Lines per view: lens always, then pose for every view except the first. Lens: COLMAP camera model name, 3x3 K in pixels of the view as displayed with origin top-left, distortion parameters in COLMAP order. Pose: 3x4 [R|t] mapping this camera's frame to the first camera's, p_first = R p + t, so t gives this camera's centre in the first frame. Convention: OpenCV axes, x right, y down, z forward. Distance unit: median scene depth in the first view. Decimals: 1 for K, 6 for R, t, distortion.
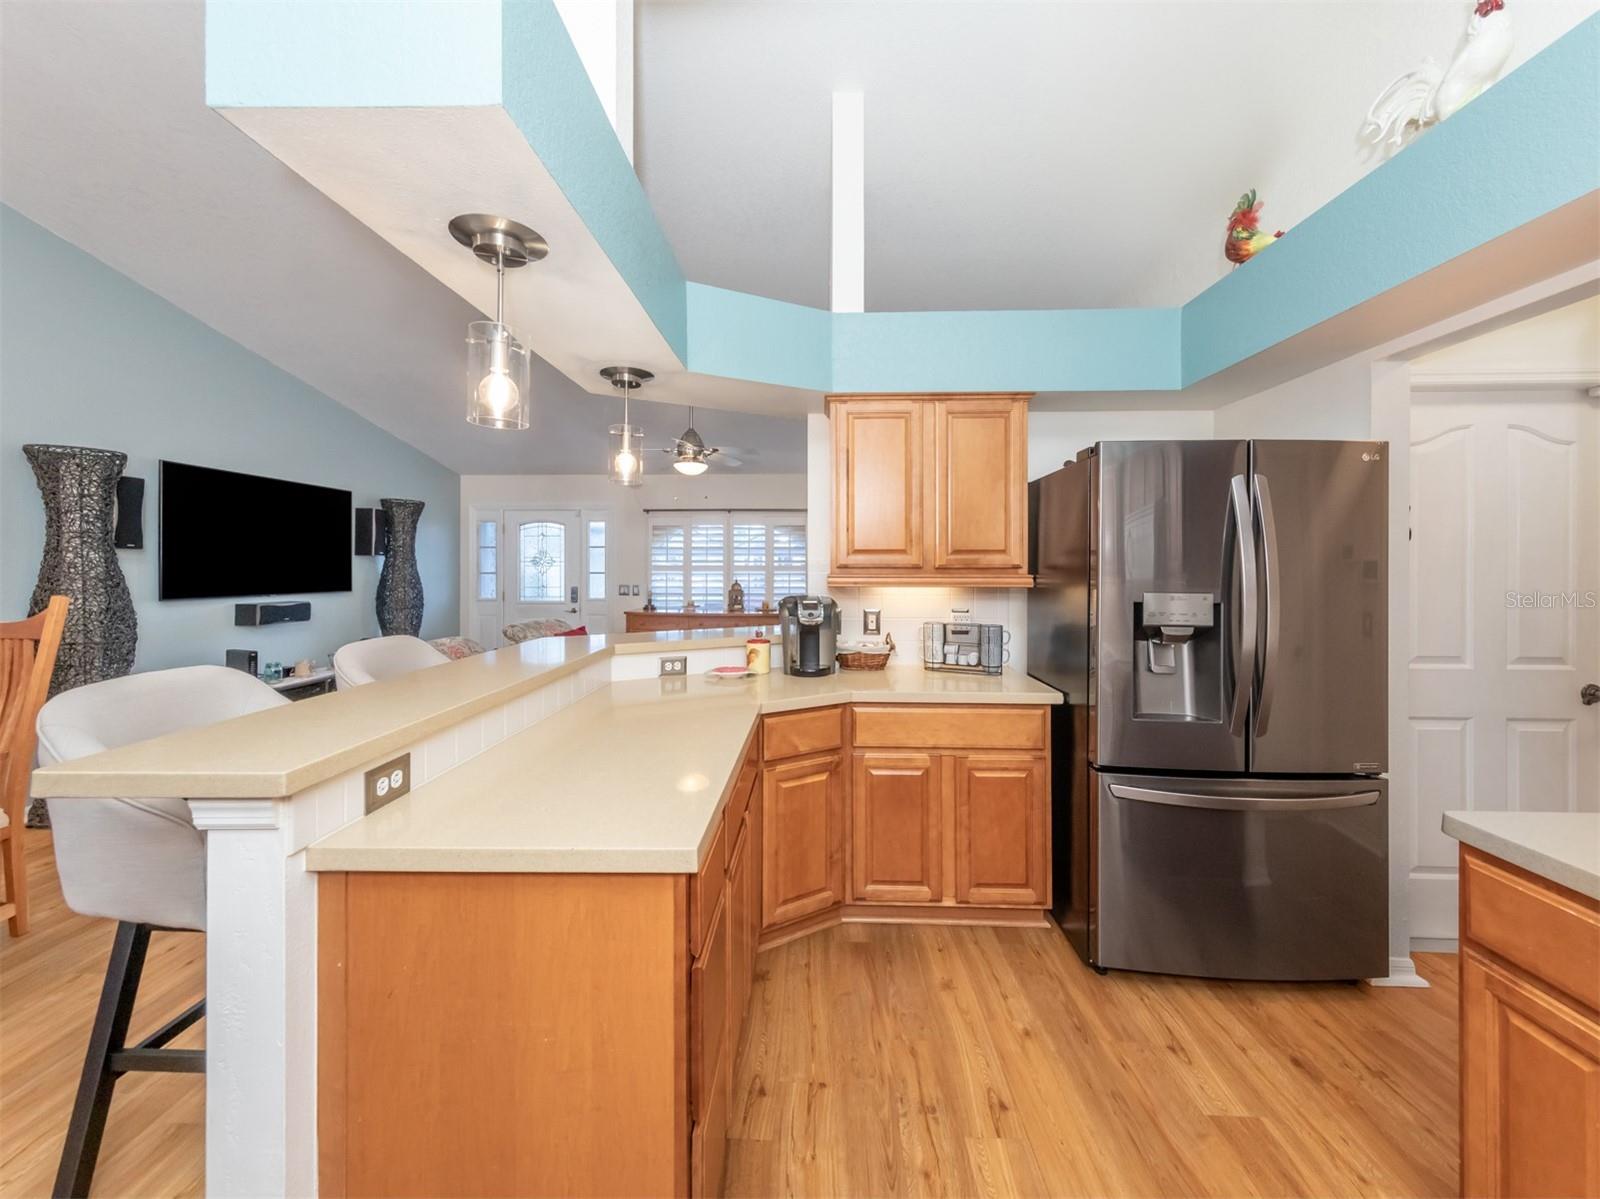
lens RADIAL K [[603.9, 0, 796.2], [0, 603.9, 565.7], [0, 0, 1]] dist [0.004080, -0.001088]
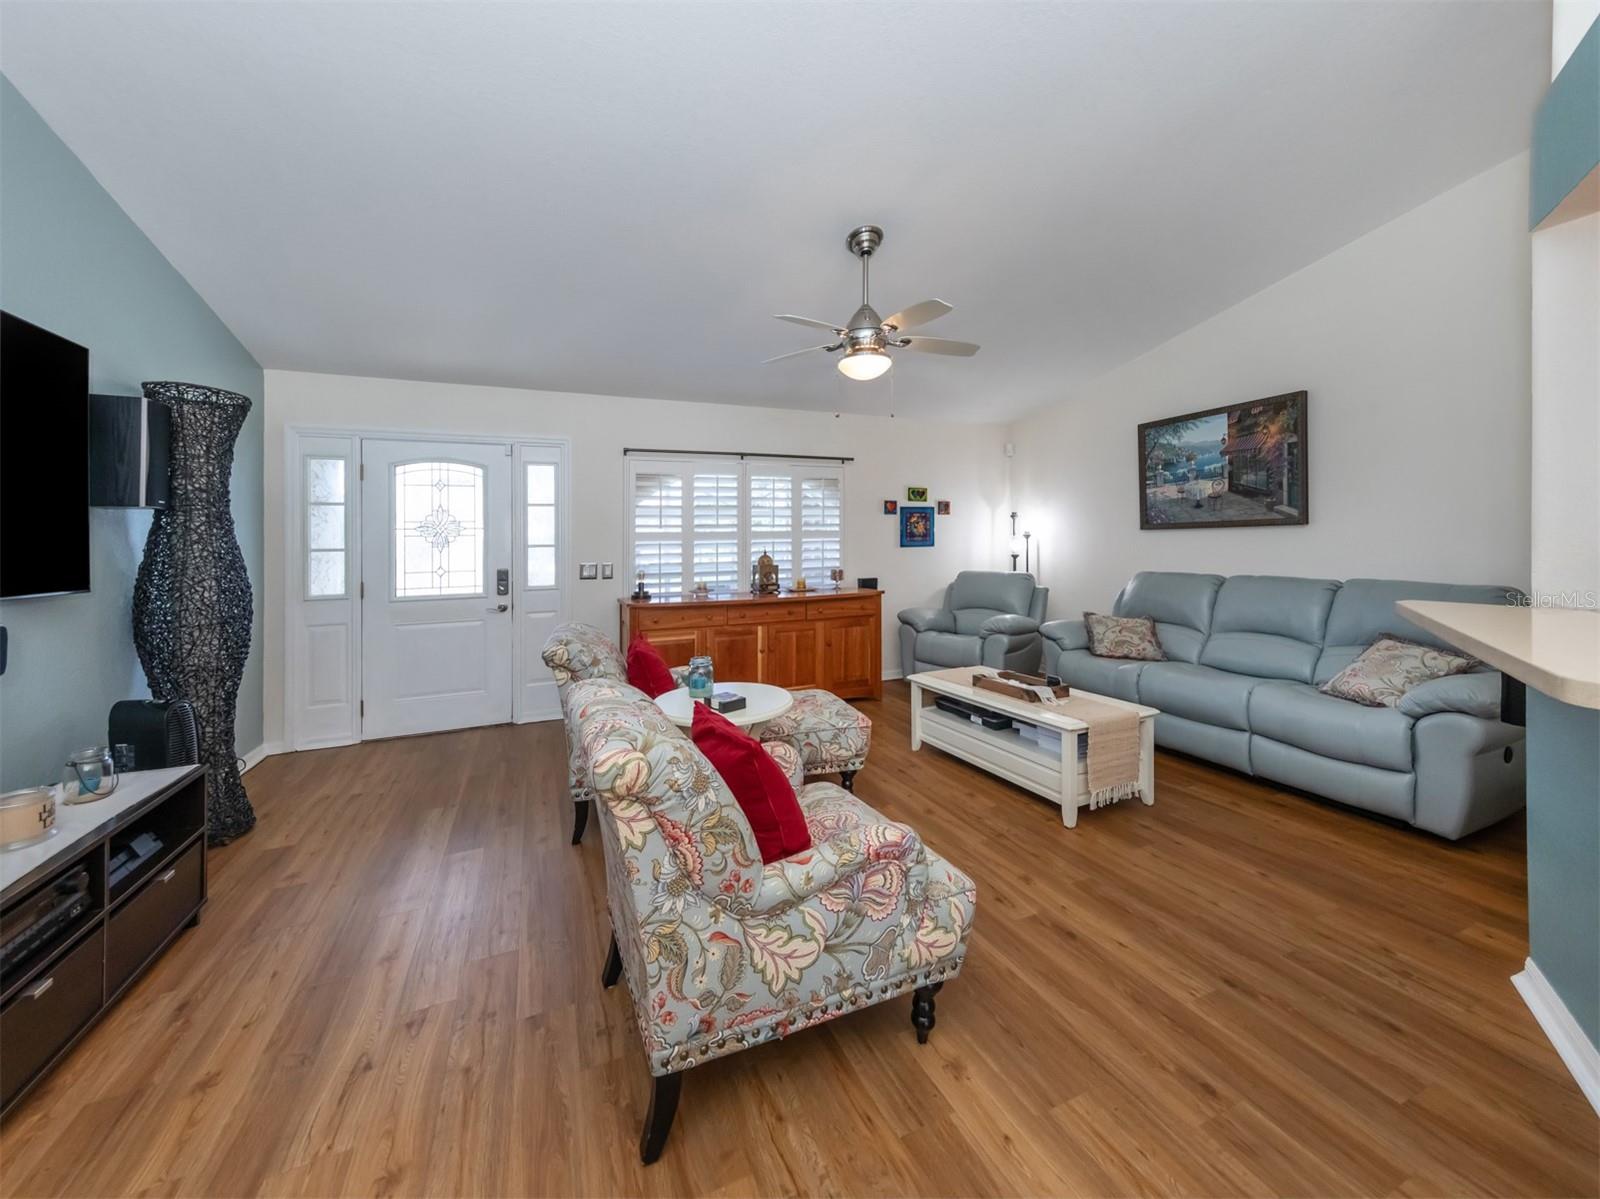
lens RADIAL K [[603.9, 0, 806.6], [0, 603.9, 535.3], [0, 0, 1]] dist [0.004080, -0.001088]
pose [[0.914482, -0.012640, 0.404430, -0.335770], [0.017589, 0.999809, -0.008524, 0.011437], [-0.404245, 0.014909, 0.914529, 0.315291]]
